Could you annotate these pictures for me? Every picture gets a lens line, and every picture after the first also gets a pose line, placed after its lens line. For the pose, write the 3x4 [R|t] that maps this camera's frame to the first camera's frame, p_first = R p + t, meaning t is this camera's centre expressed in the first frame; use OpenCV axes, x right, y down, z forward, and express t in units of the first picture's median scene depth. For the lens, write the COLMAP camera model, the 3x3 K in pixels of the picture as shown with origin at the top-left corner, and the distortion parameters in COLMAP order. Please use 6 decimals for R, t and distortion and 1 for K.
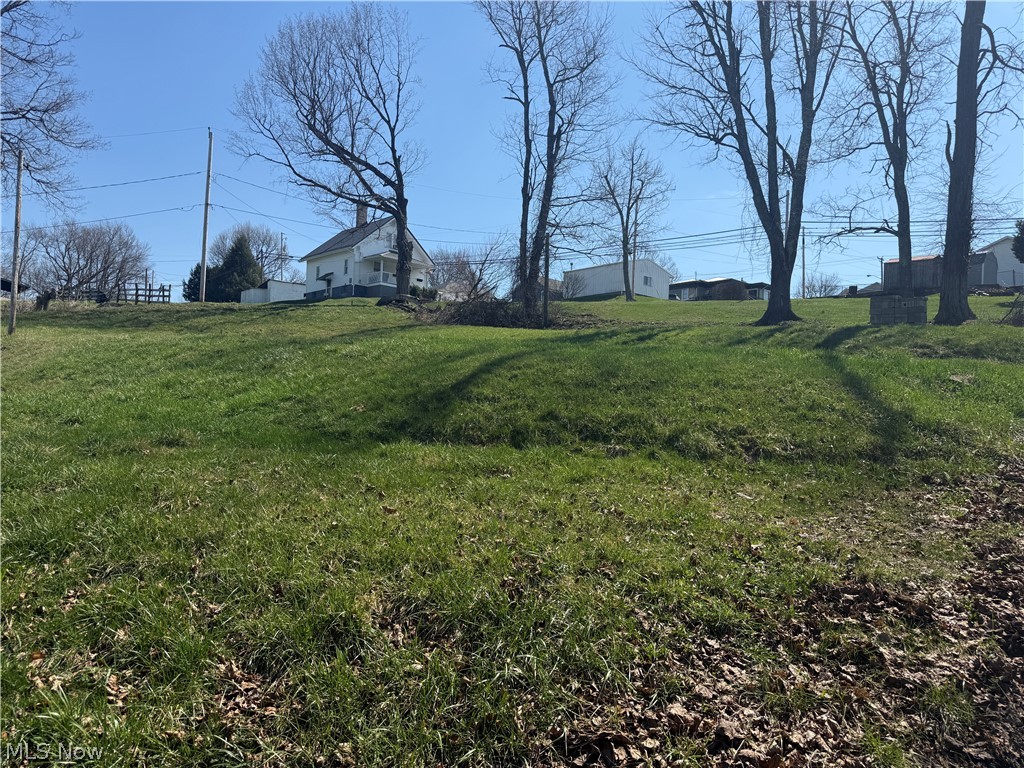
lens RADIAL K [[722.1, 0, 510.9], [0, 722.1, 388.6], [0, 0, 1]] dist [0.133910, -0.204310]
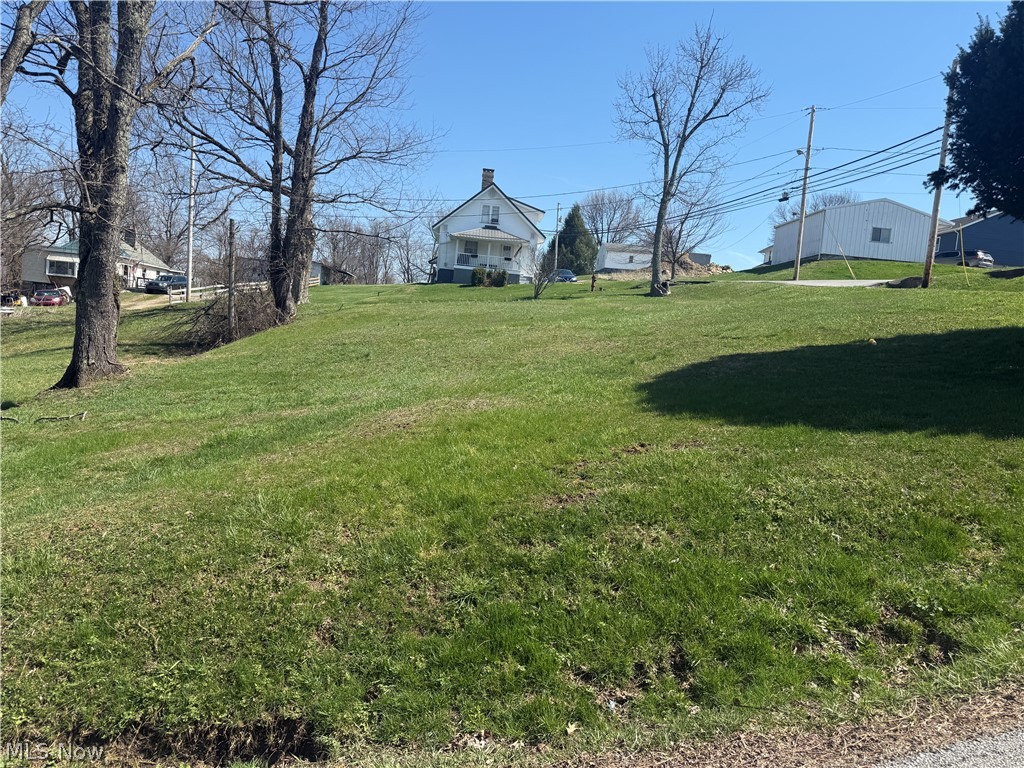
lens RADIAL K [[722.1, 0, 510.9], [0, 722.1, 388.6], [0, 0, 1]] dist [0.133910, -0.204310]
pose [[0.751281, 0.076630, -0.655518, 0.685529], [-0.033200, 0.996367, 0.078425, -0.101886], [0.659146, -0.037156, 0.751096, 0.561822]]
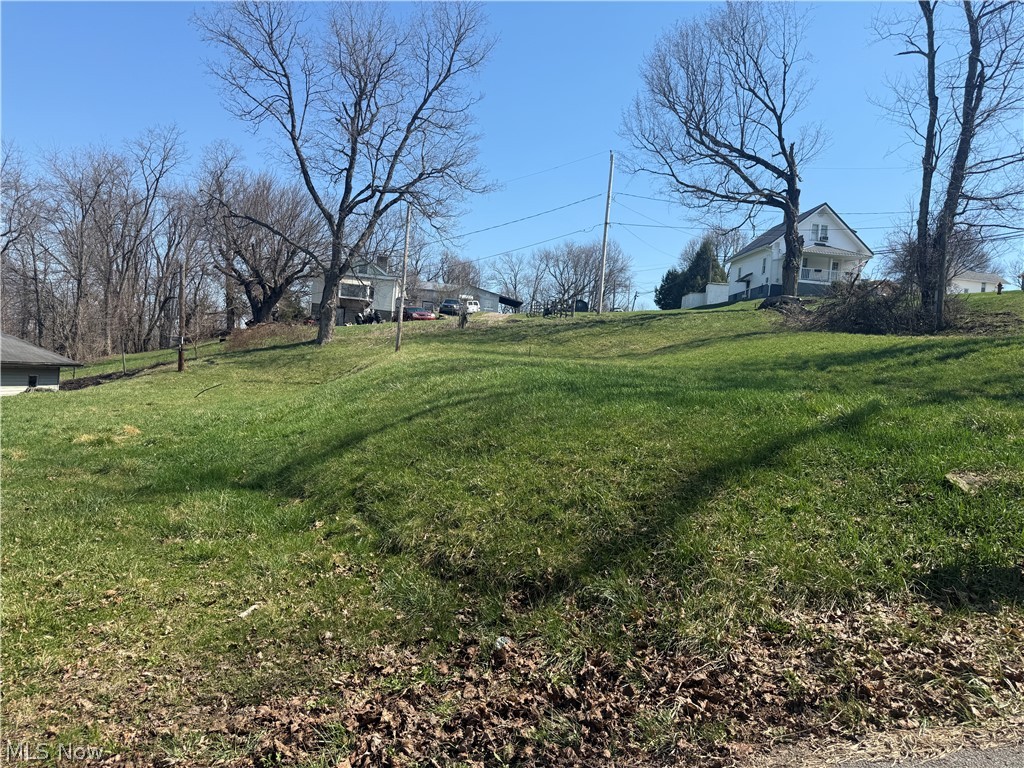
lens RADIAL K [[723.6, 0, 509.1], [0, 723.6, 386.4], [0, 0, 1]] dist [0.090604, -0.127068]
pose [[0.788944, 0.026252, -0.613905, 0.153430], [-0.025238, 0.999628, 0.010312, -0.019044], [0.613947, 0.007358, 0.789313, 0.075594]]
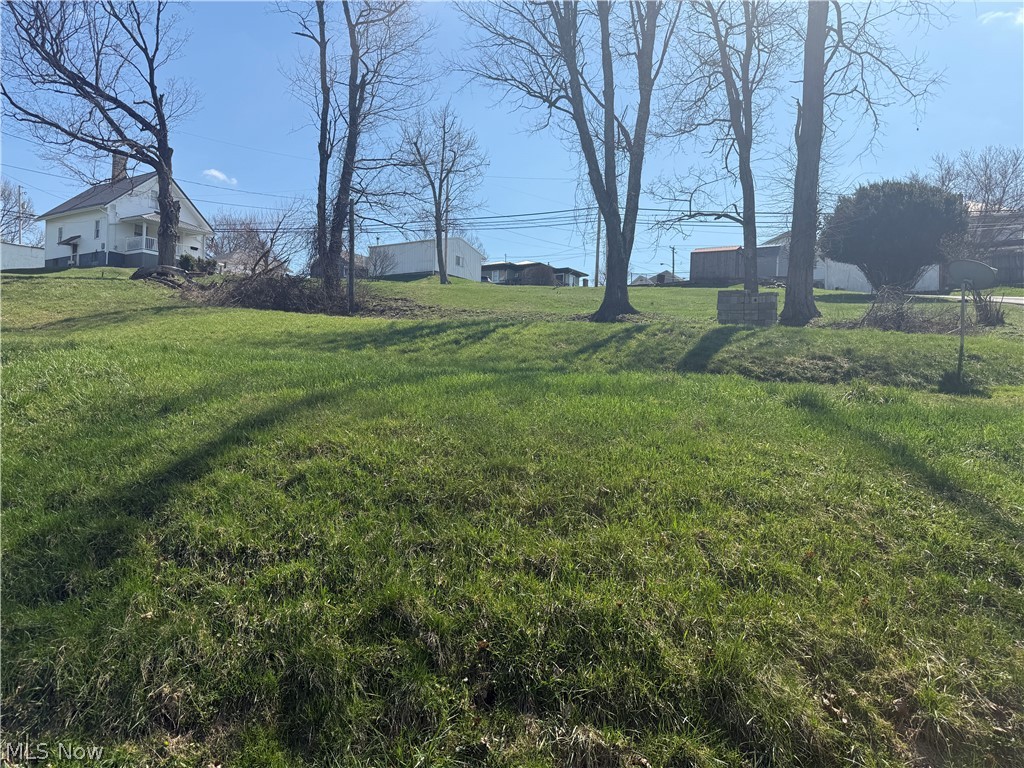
lens RADIAL K [[723.6, 0, 509.1], [0, 723.6, 386.4], [0, 0, 1]] dist [0.090604, -0.127068]
pose [[0.965054, -0.009463, 0.261882, 0.002993], [0.002233, 0.999609, 0.027890, -0.019624], [-0.262043, -0.026330, 0.964697, 0.121232]]
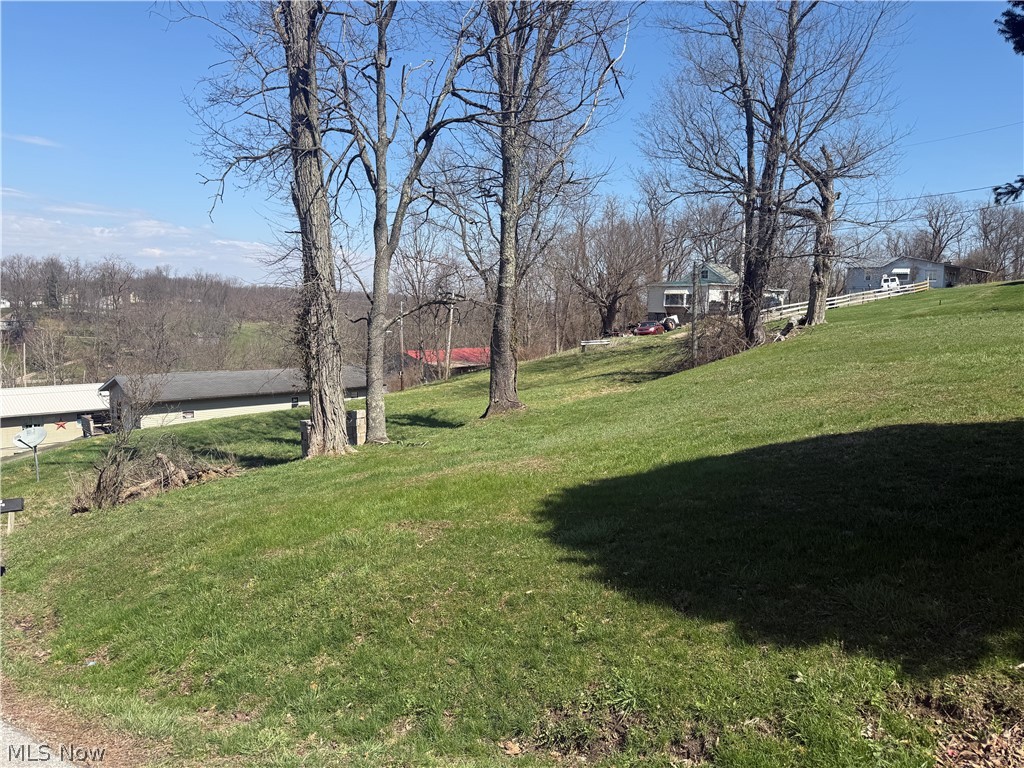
lens RADIAL K [[723.6, 0, 509.1], [0, 723.6, 386.4], [0, 0, 1]] dist [0.090604, -0.127068]
pose [[-0.017392, 0.074540, -0.997066, 0.794158], [0.019024, 0.997061, 0.074208, -0.128000], [0.999668, -0.017678, -0.018759, 0.731730]]
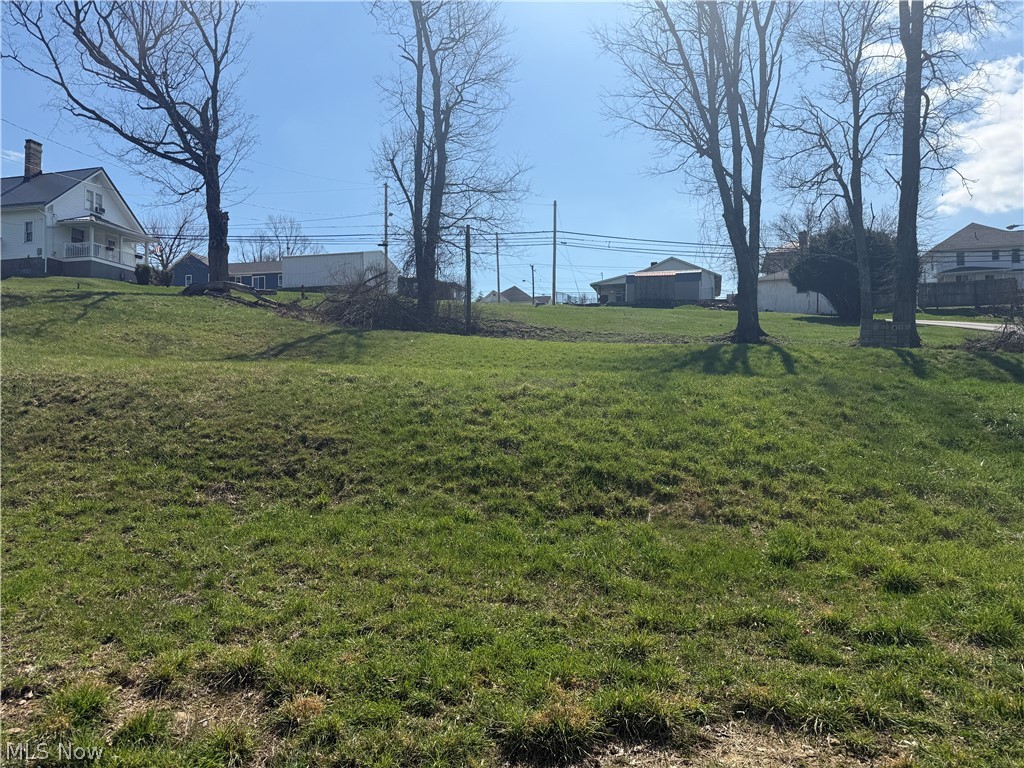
lens RADIAL K [[723.6, 0, 509.1], [0, 723.6, 386.4], [0, 0, 1]] dist [0.090604, -0.127068]
pose [[0.840252, -0.023779, 0.541675, -0.346190], [0.017265, 0.999705, 0.017105, -0.030575], [-0.541921, -0.005021, 0.840414, 0.215097]]
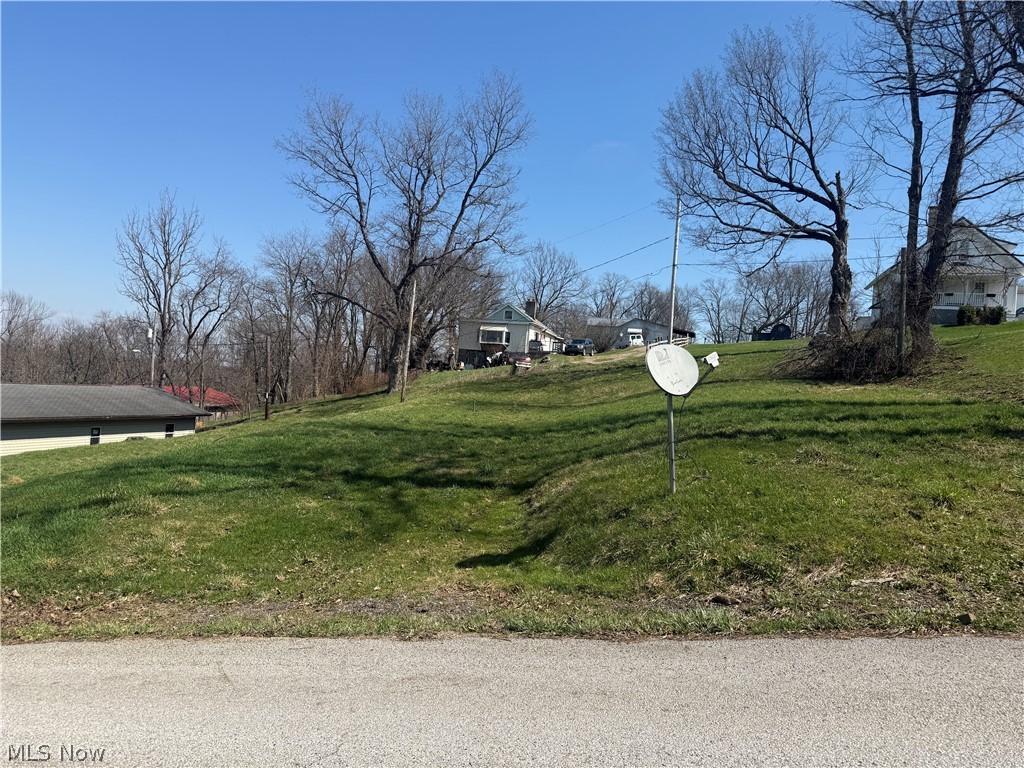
lens RADIAL K [[722.1, 0, 510.9], [0, 722.1, 388.6], [0, 0, 1]] dist [0.133910, -0.204310]
pose [[0.517291, -0.005711, -0.855791, 0.435266], [-0.012771, 0.999815, -0.014392, -0.051753], [0.855714, 0.018374, 0.517122, 0.252645]]
